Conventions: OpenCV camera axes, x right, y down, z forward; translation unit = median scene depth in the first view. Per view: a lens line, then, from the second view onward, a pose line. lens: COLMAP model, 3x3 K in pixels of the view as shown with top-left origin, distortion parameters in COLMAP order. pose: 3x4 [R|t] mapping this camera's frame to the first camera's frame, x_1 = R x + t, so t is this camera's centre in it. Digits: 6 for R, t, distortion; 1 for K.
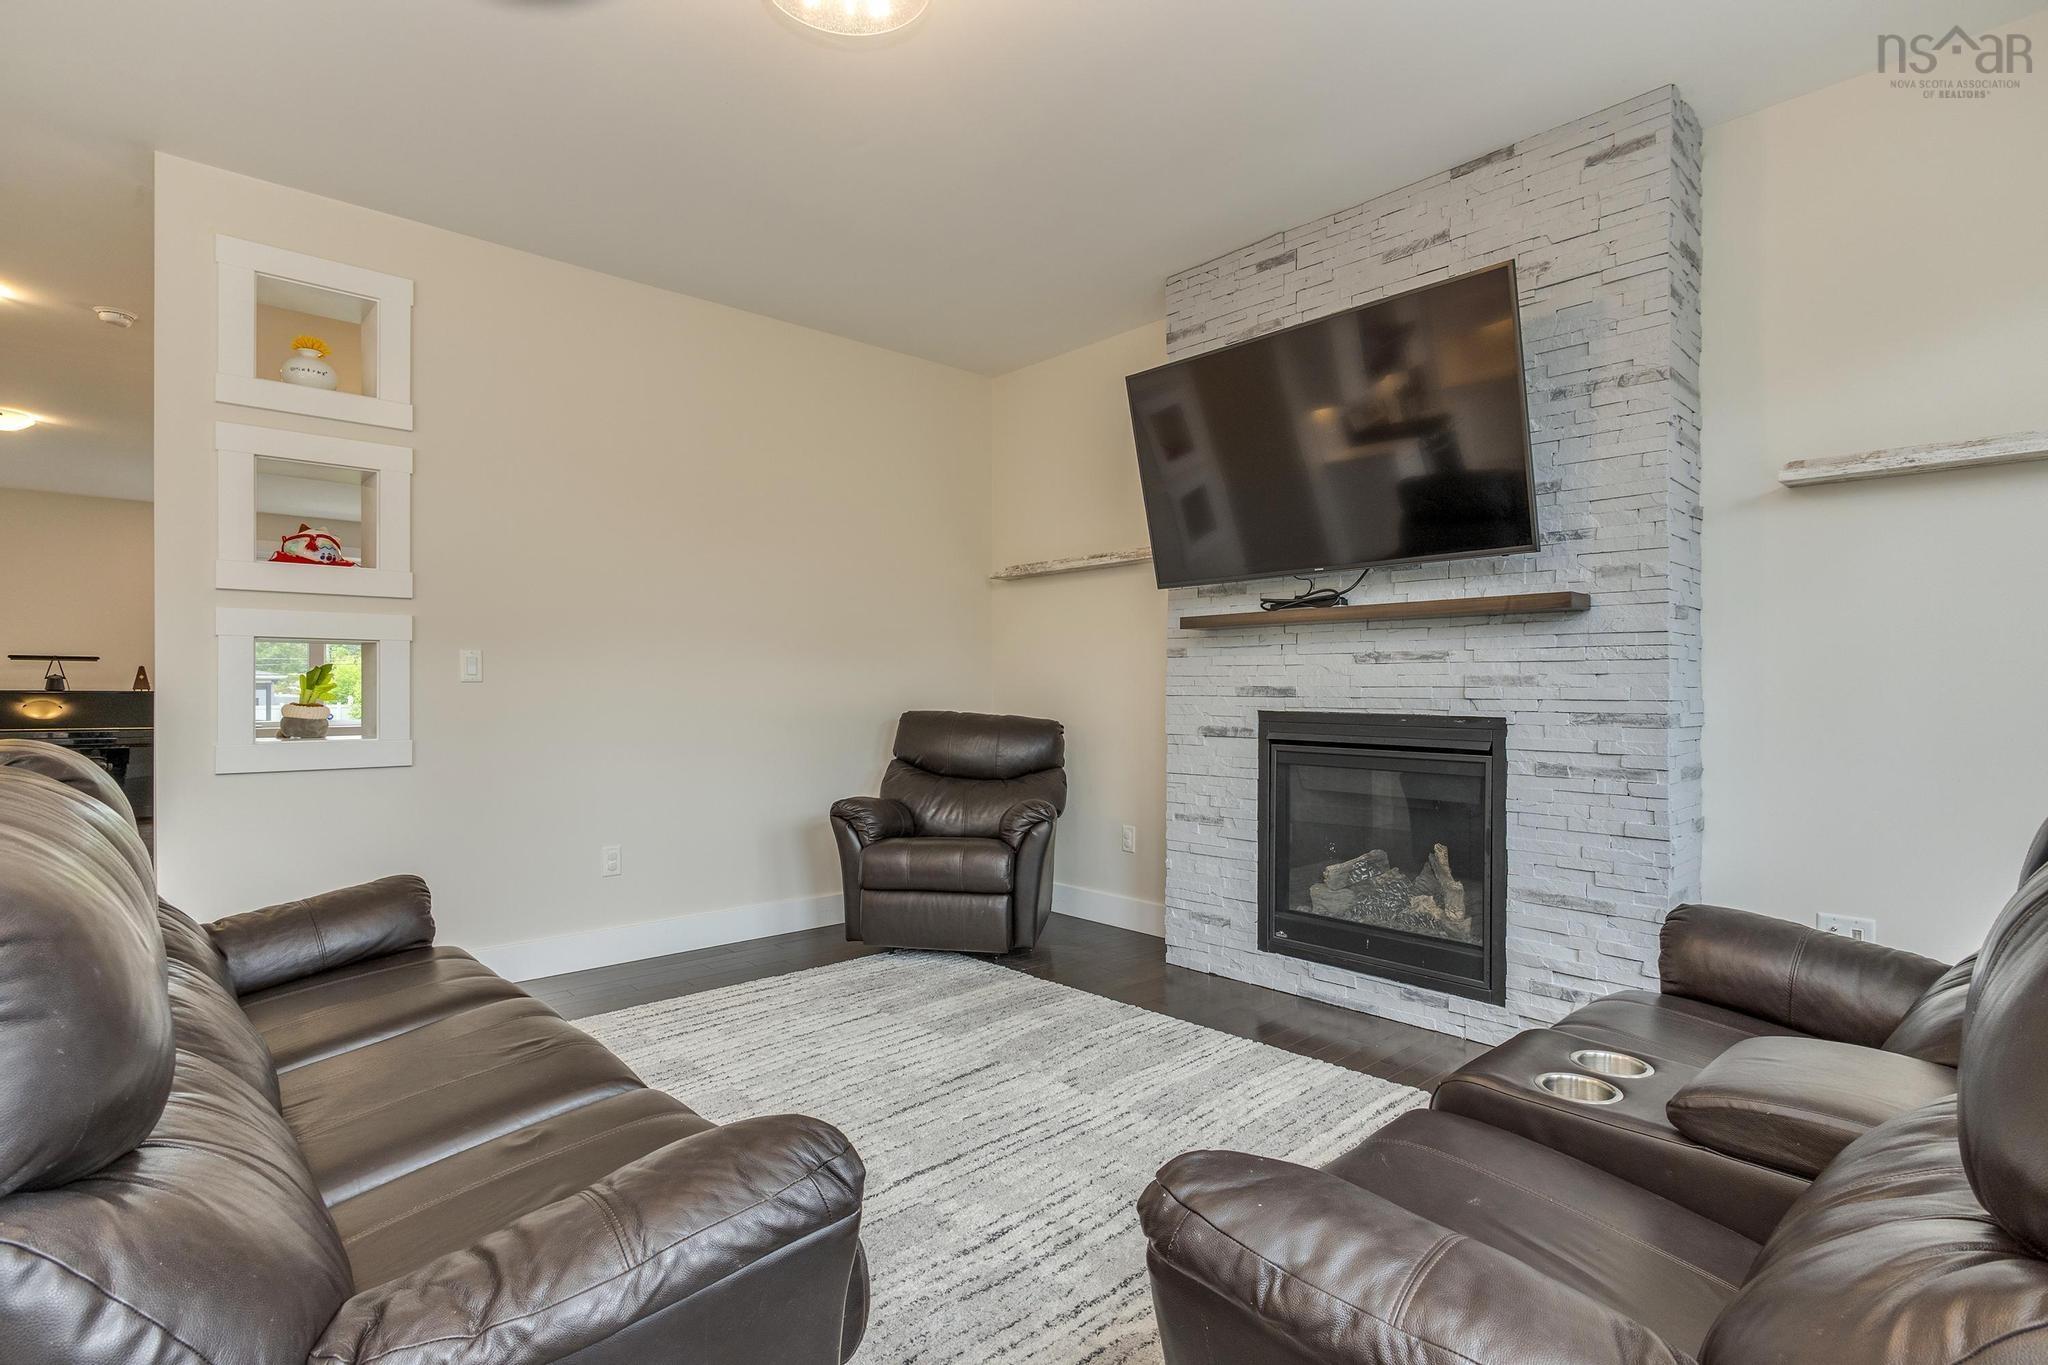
lens RADIAL K [[1020.8, 0, 1025.2], [0, 1020.8, 677.6], [0, 0, 1]] dist [-0.002517, -0.000744]
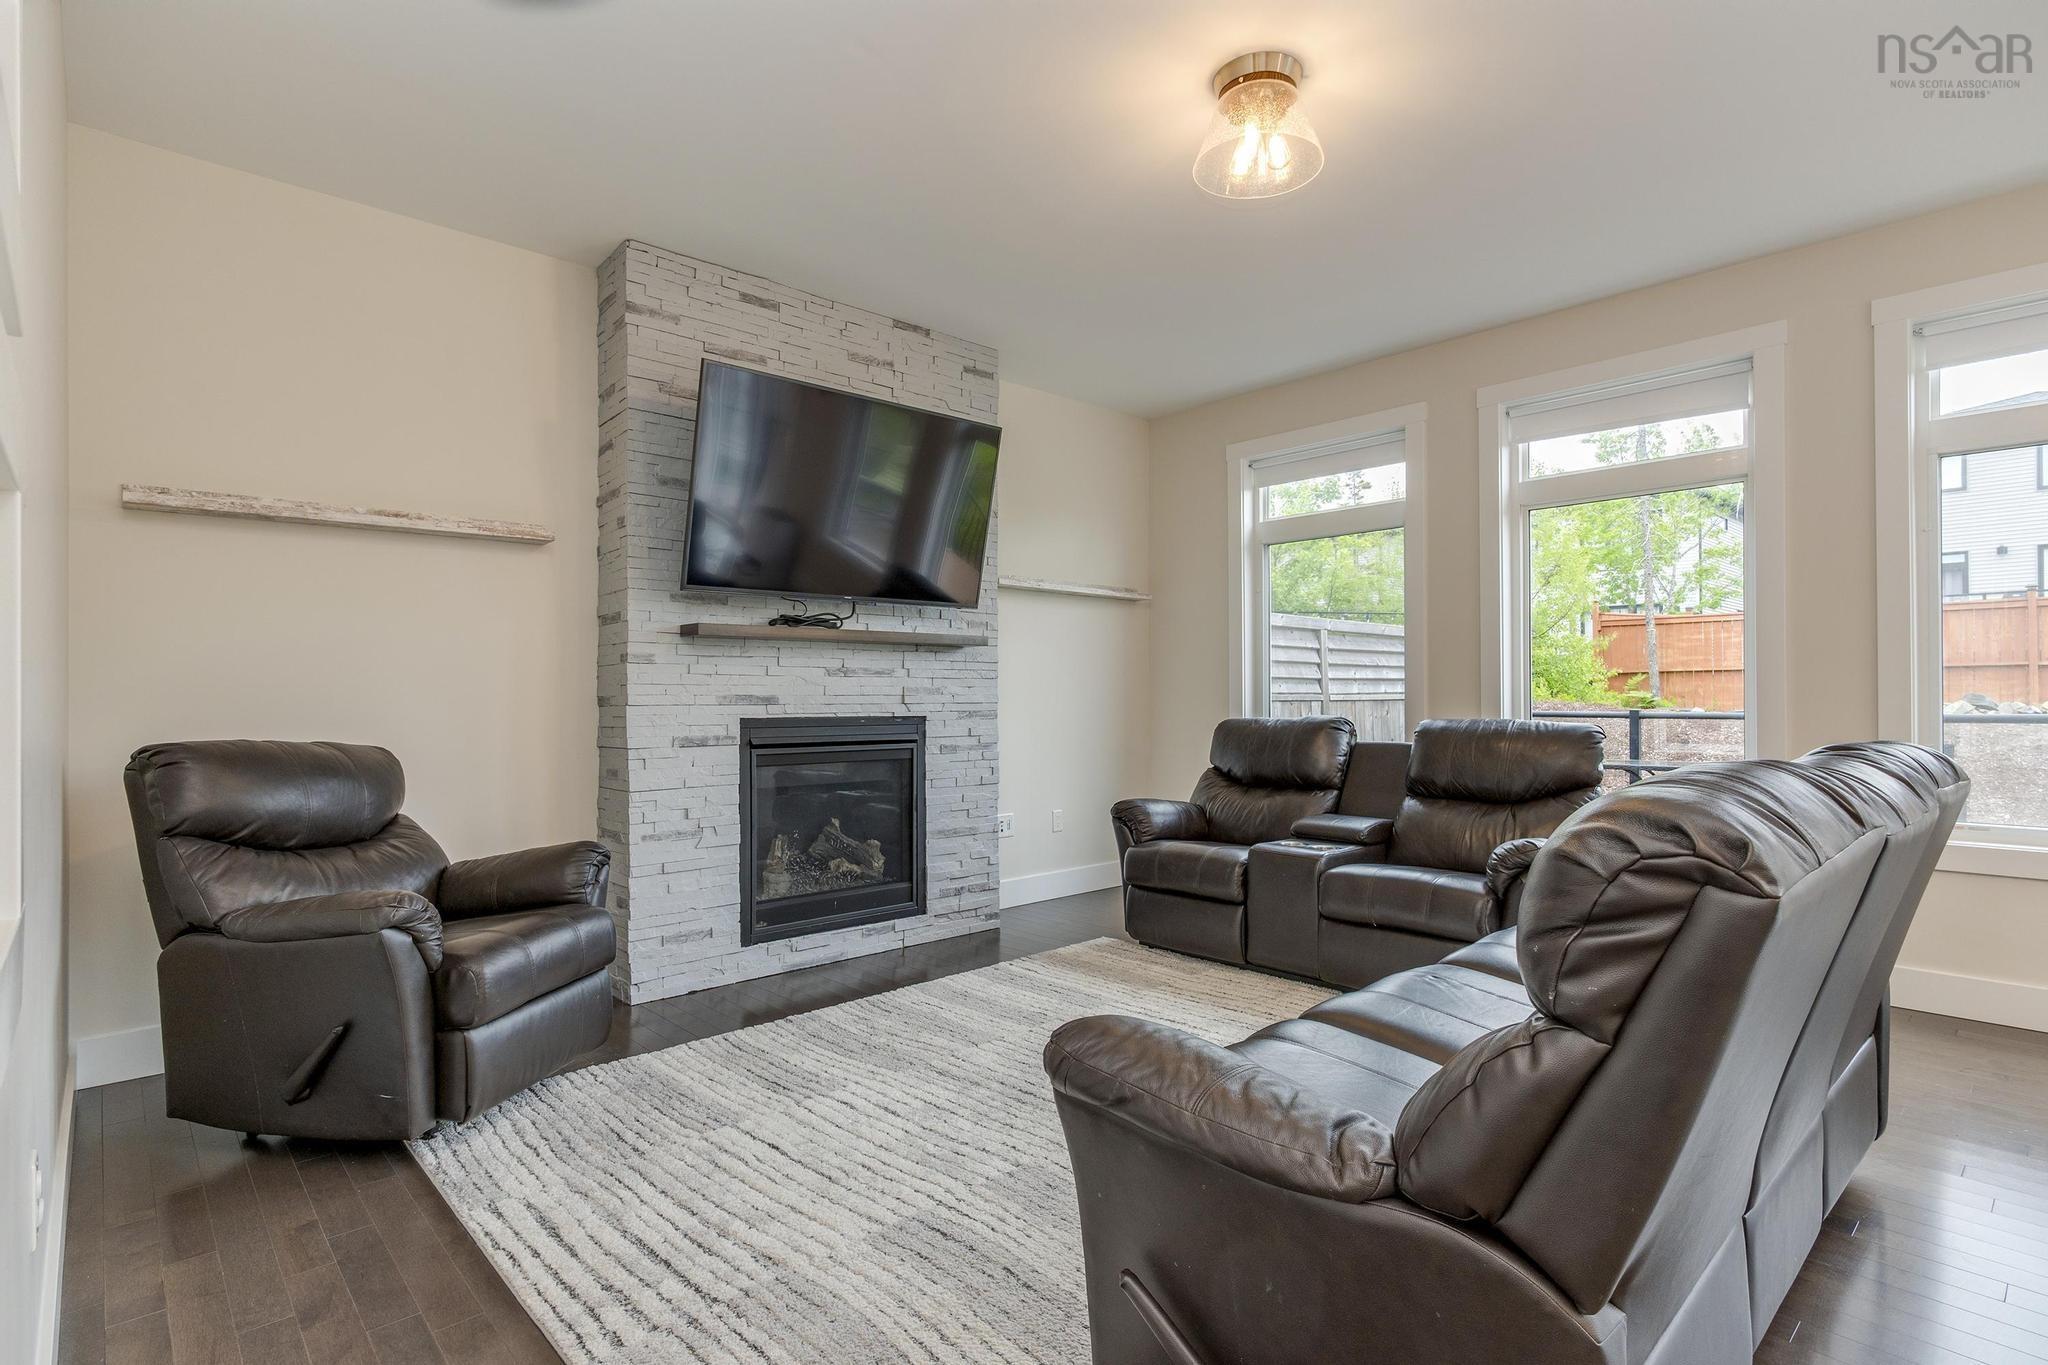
lens RADIAL K [[1012.0, 0, 1024.0], [0, 1012.0, 682.5], [0, 0, 1]] dist [-0.000308, 0.000101]
pose [[-0.011884, 0.014788, 0.999820, -0.889167], [-0.003648, 0.999883, -0.014832, 0.010993], [-0.999923, -0.003824, -0.011829, 0.790097]]
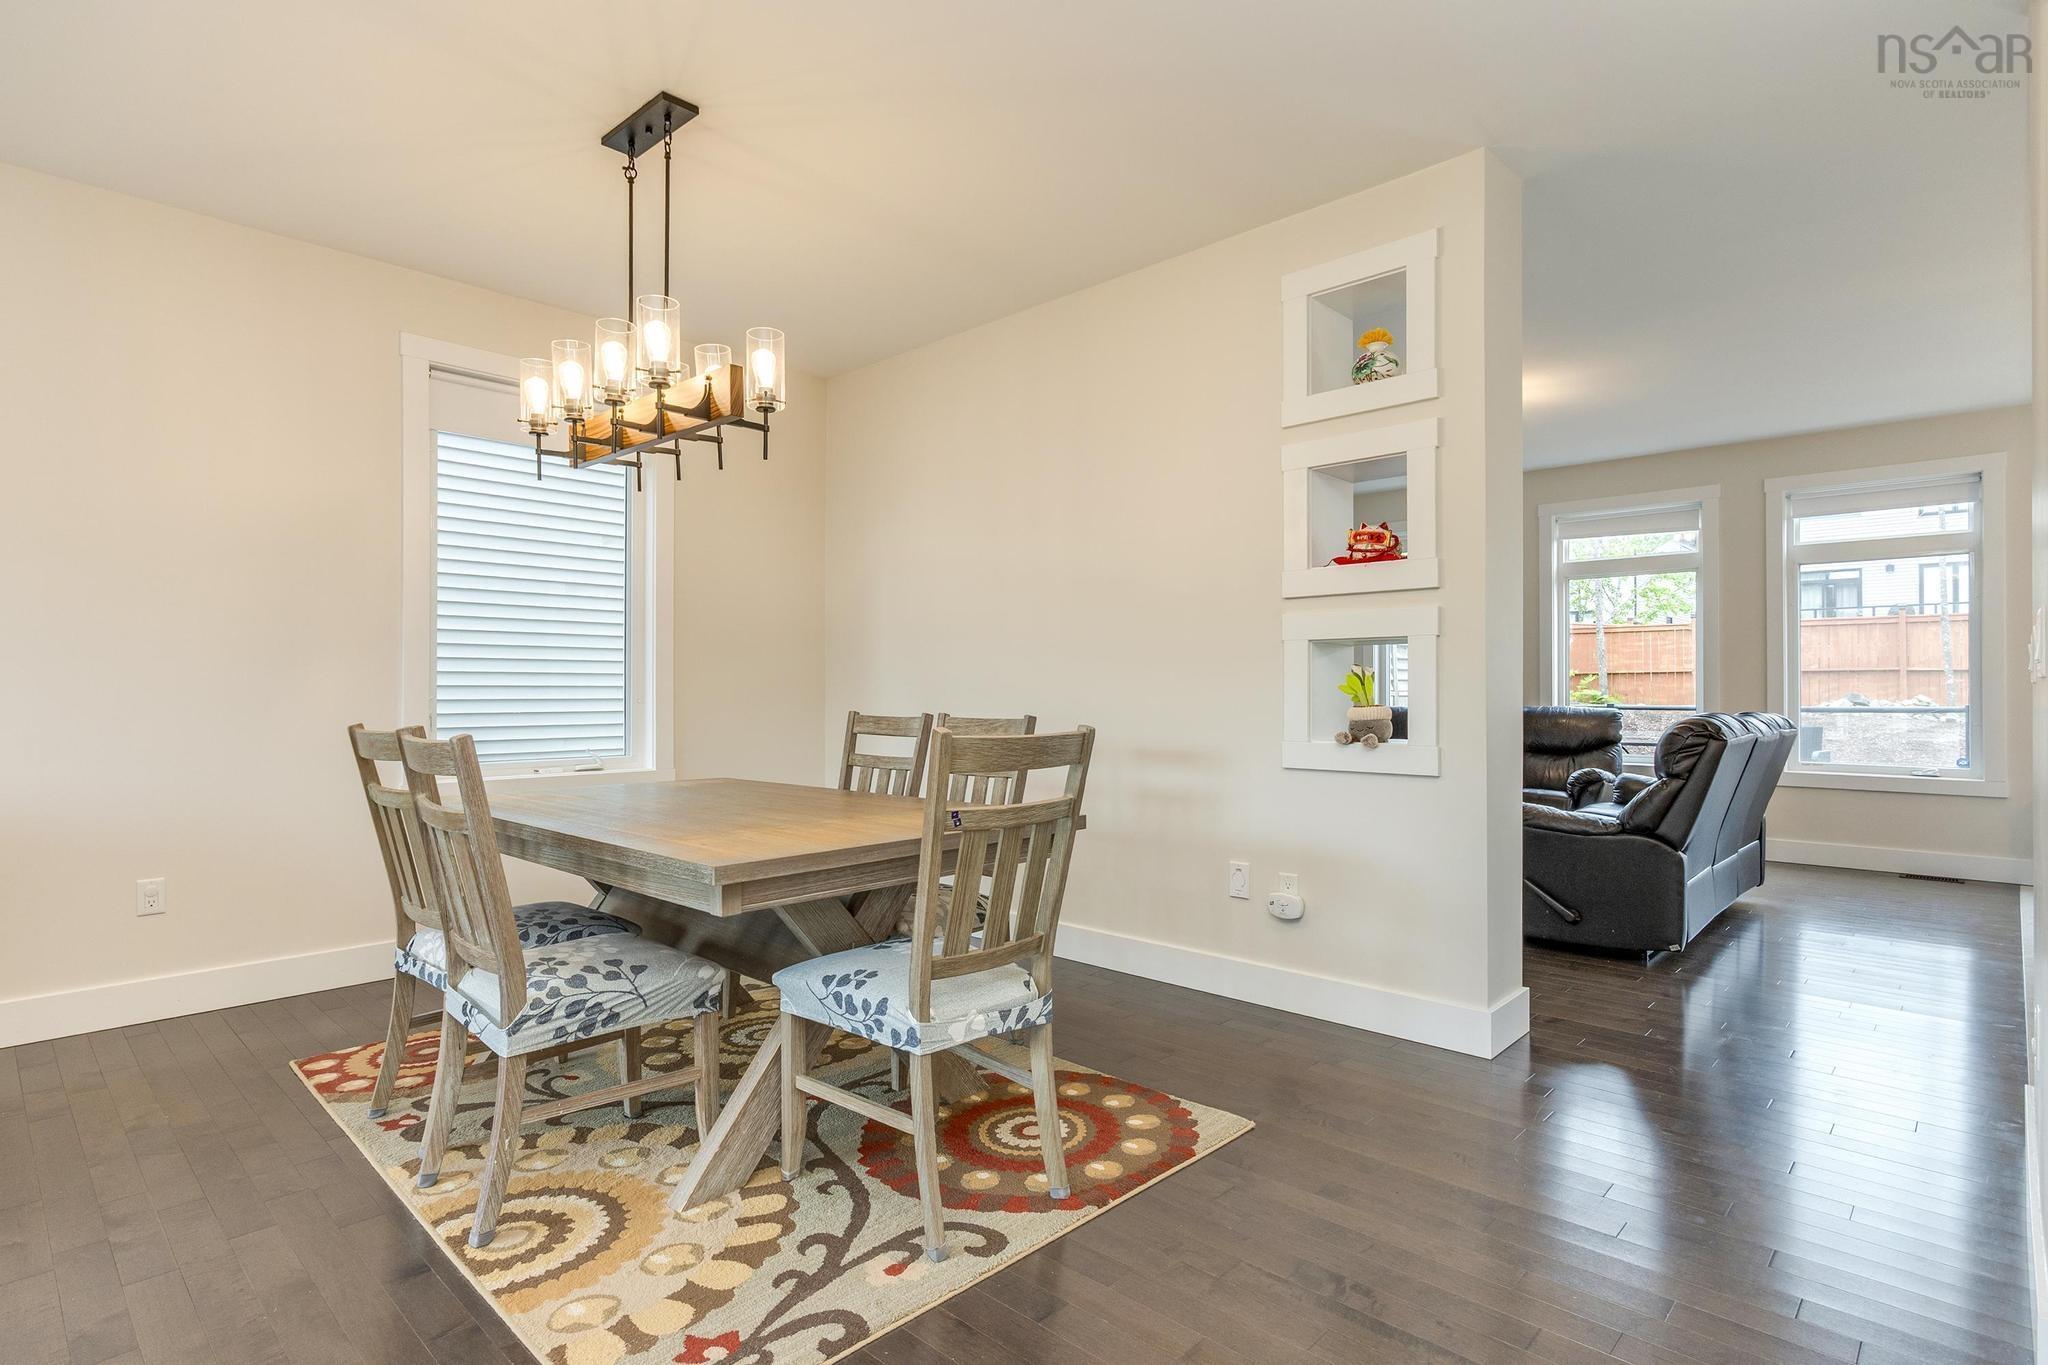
lens RADIAL K [[1020.8, 0, 1025.2], [0, 1020.8, 677.6], [0, 0, 1]] dist [-0.002517, -0.000744]
pose [[-0.068218, 0.015461, 0.997551, -2.152344], [-0.007065, 0.999847, -0.015980, 0.019007], [-0.997645, -0.008137, -0.068098, 1.805948]]
